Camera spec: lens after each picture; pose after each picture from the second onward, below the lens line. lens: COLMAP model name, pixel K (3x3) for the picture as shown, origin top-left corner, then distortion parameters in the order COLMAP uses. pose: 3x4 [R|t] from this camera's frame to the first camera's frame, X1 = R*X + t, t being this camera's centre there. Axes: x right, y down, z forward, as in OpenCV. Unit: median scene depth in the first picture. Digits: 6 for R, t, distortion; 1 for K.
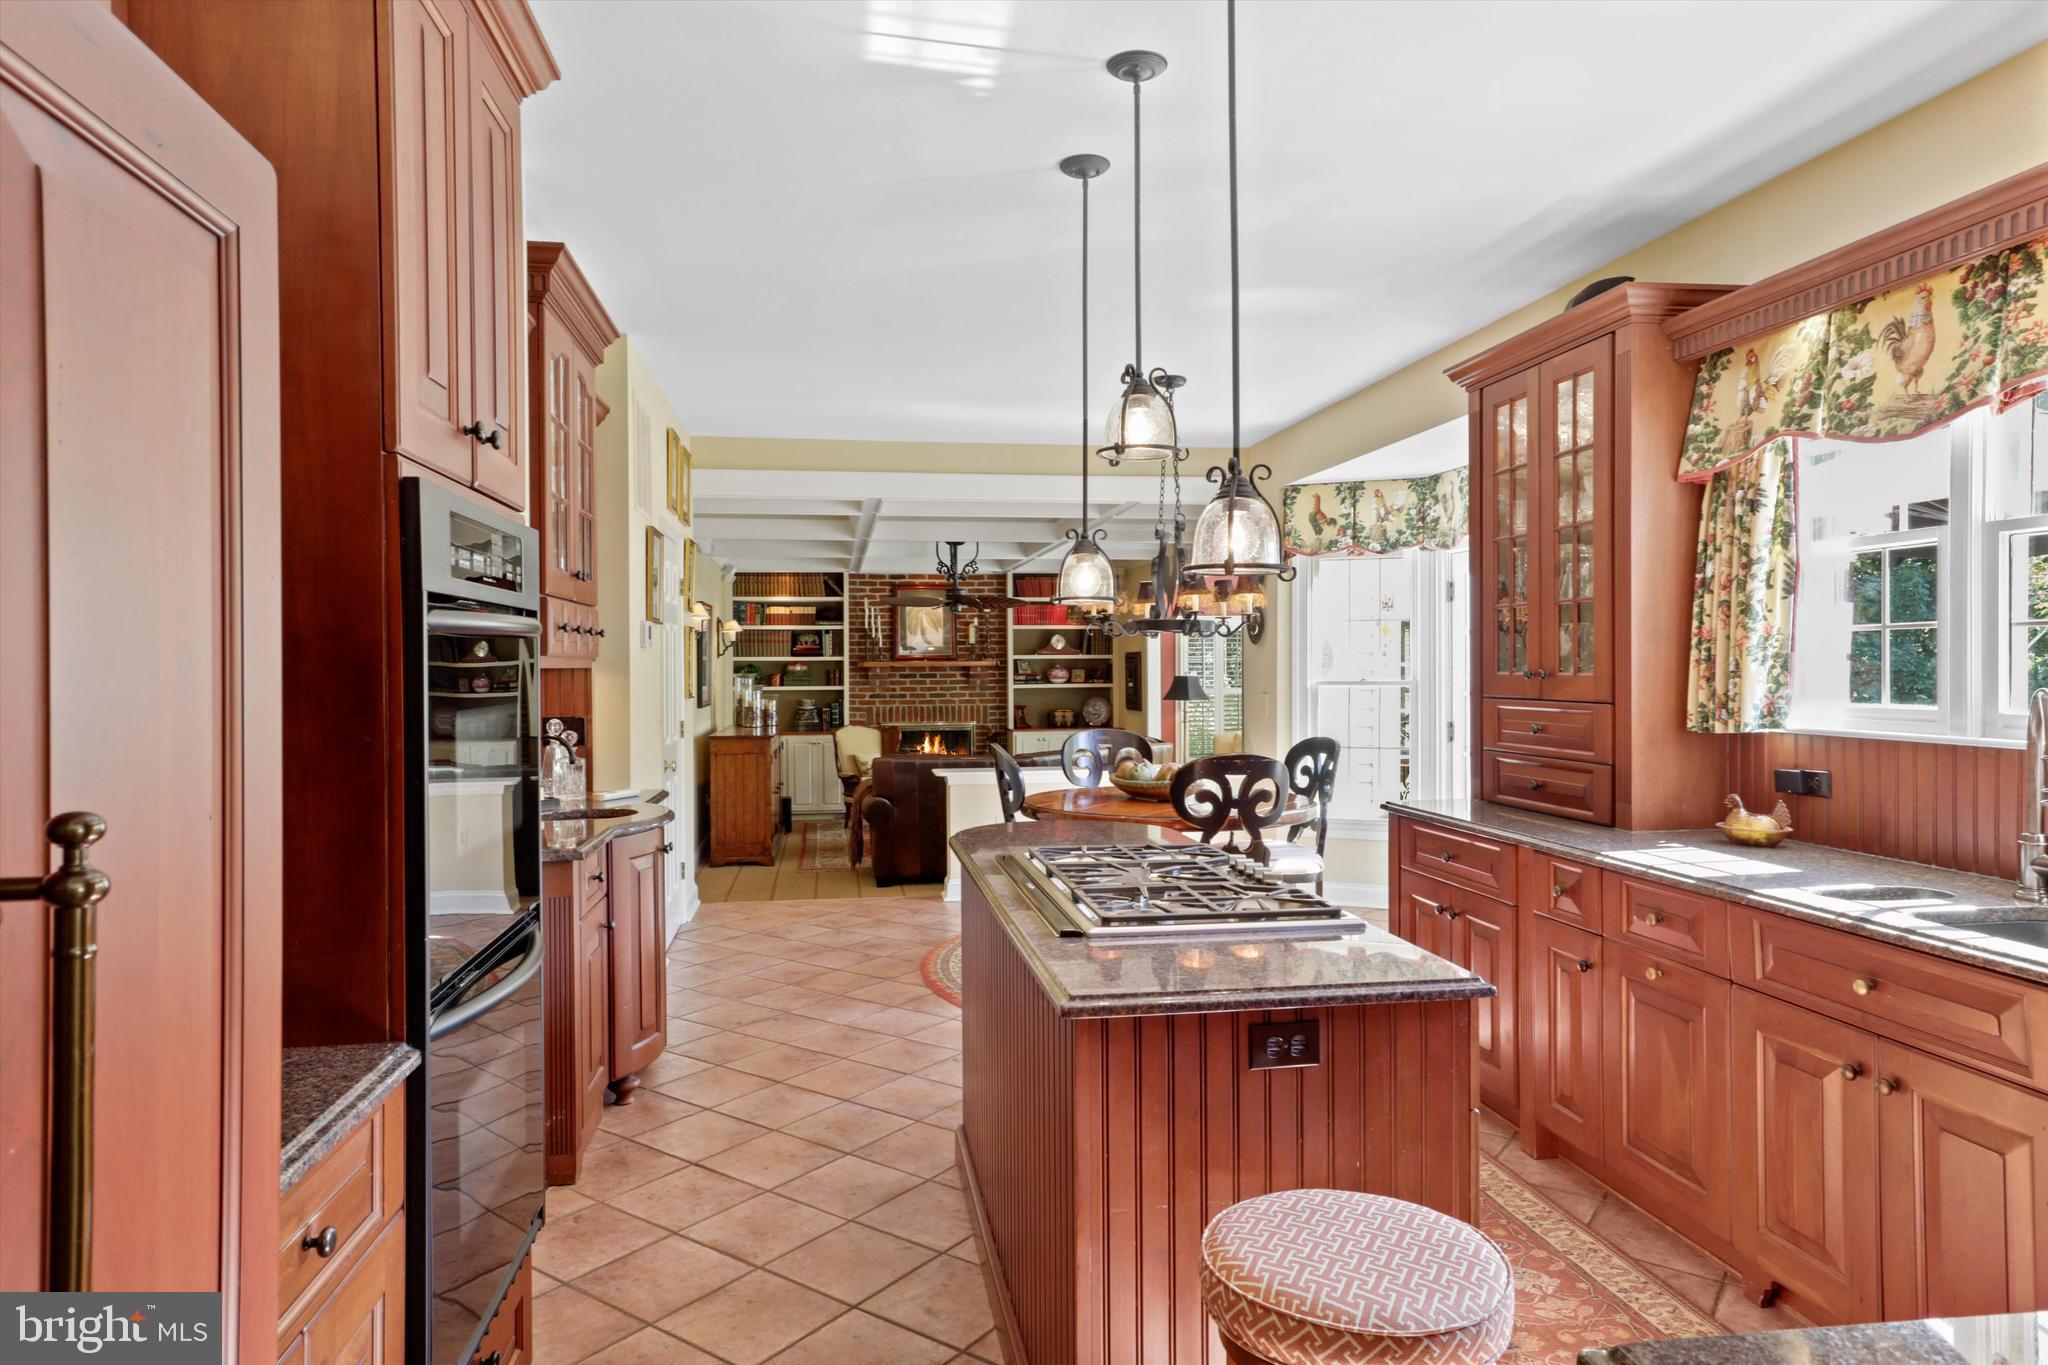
lens RADIAL K [[1240.0, 0, 1023.2], [0, 1240.0, 663.8], [0, 0, 1]] dist [0.028870, 0.000212]
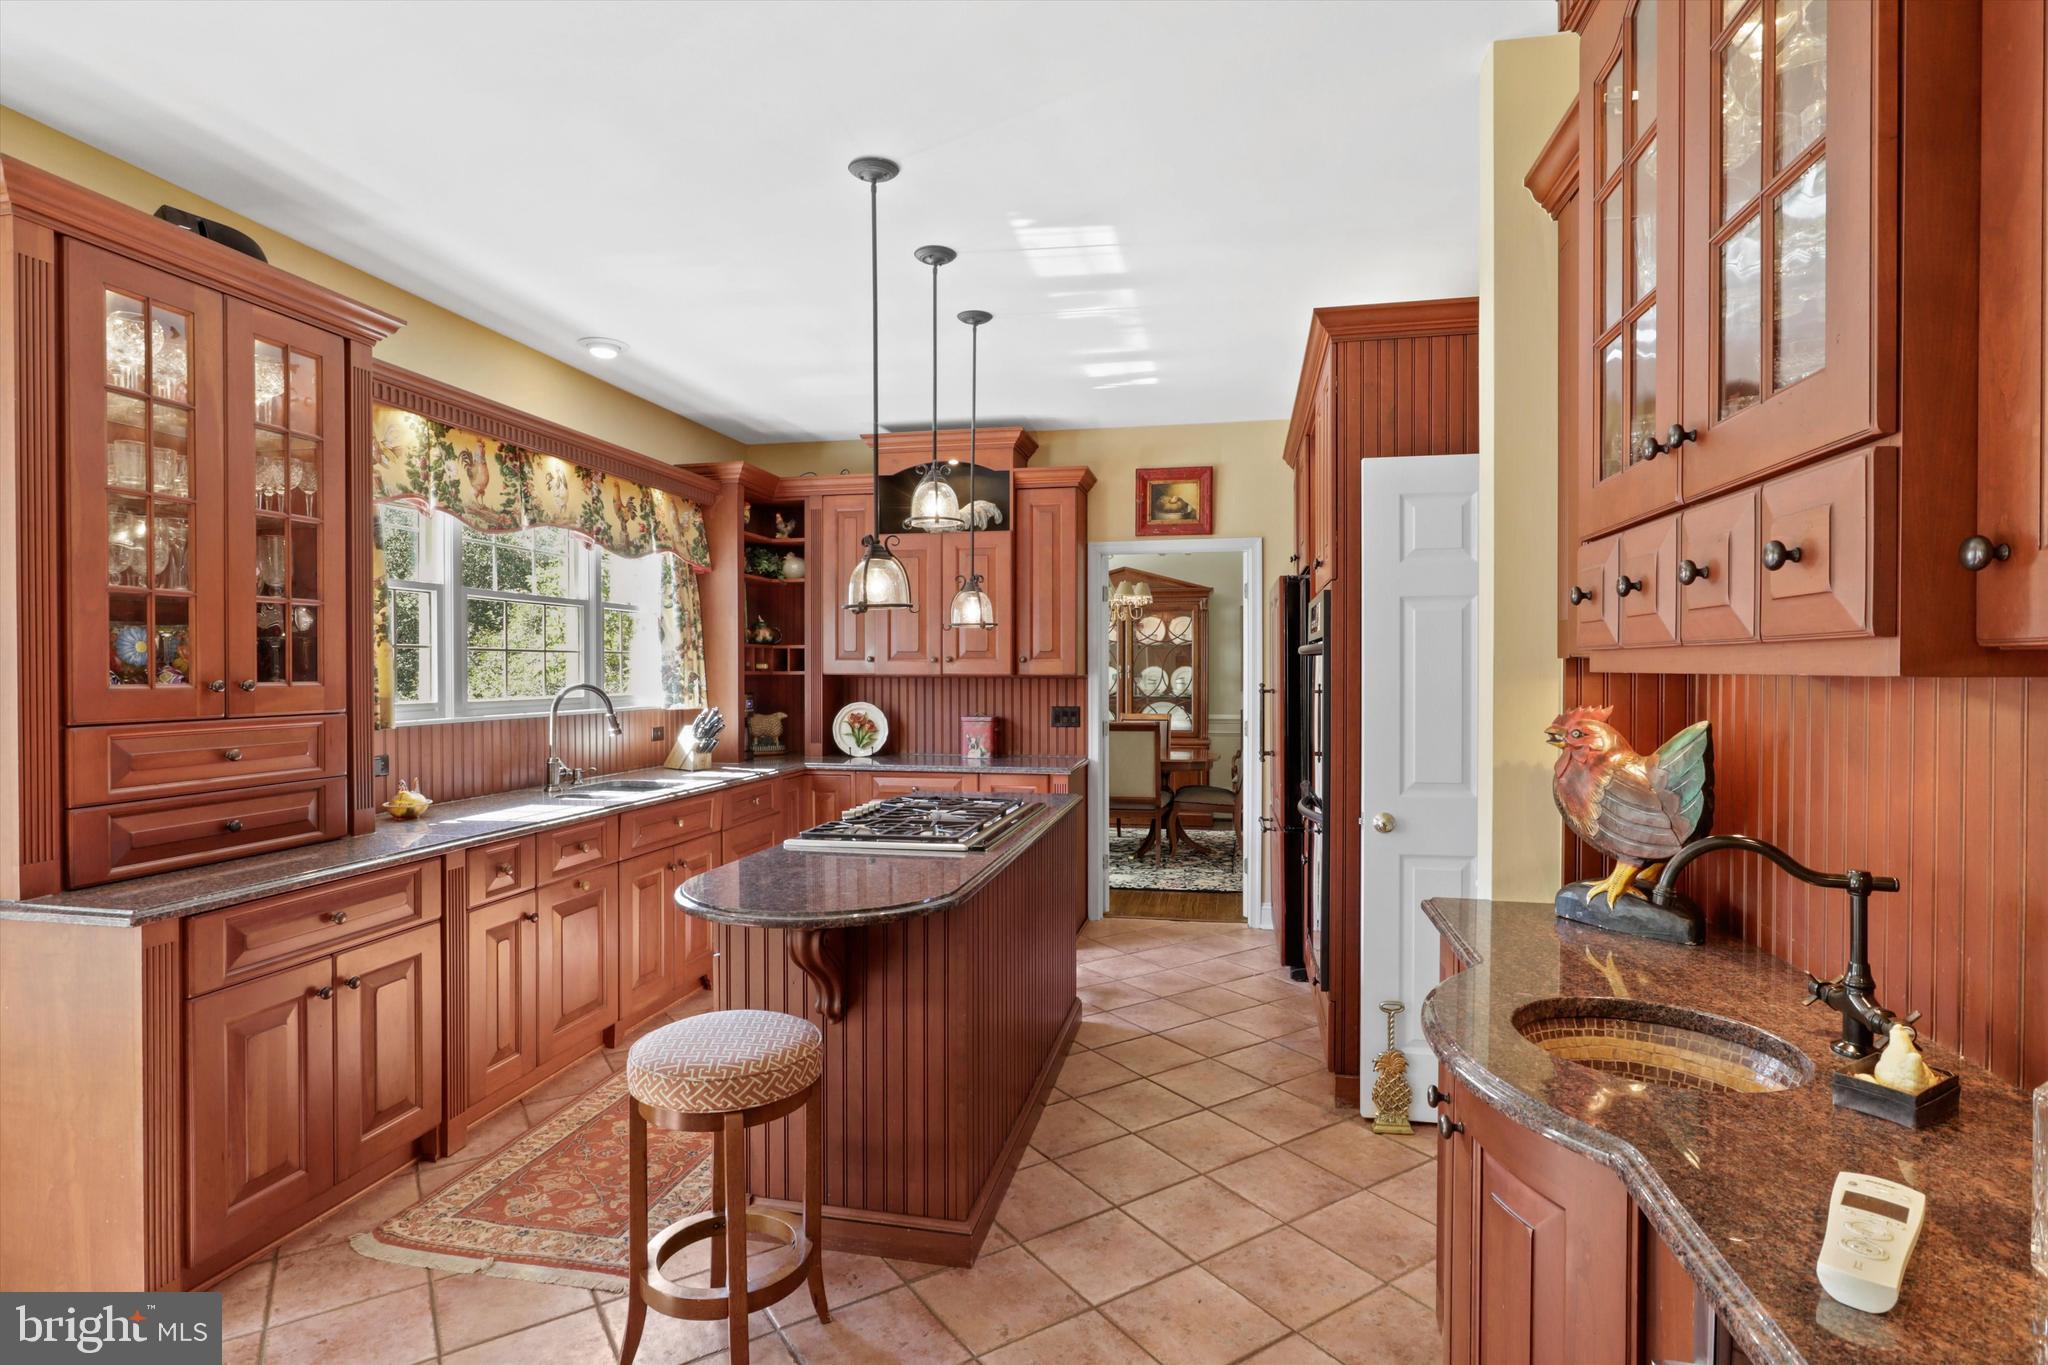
lens RADIAL K [[1240.0, 0, 1023.2], [0, 1240.0, 663.8], [0, 0, 1]] dist [0.028870, 0.000212]
pose [[-0.944789, 0.012203, 0.327453, -0.440530], [0.011331, 0.999925, -0.004569, 0.004479], [-0.327484, -0.000606, -0.944857, 2.155101]]
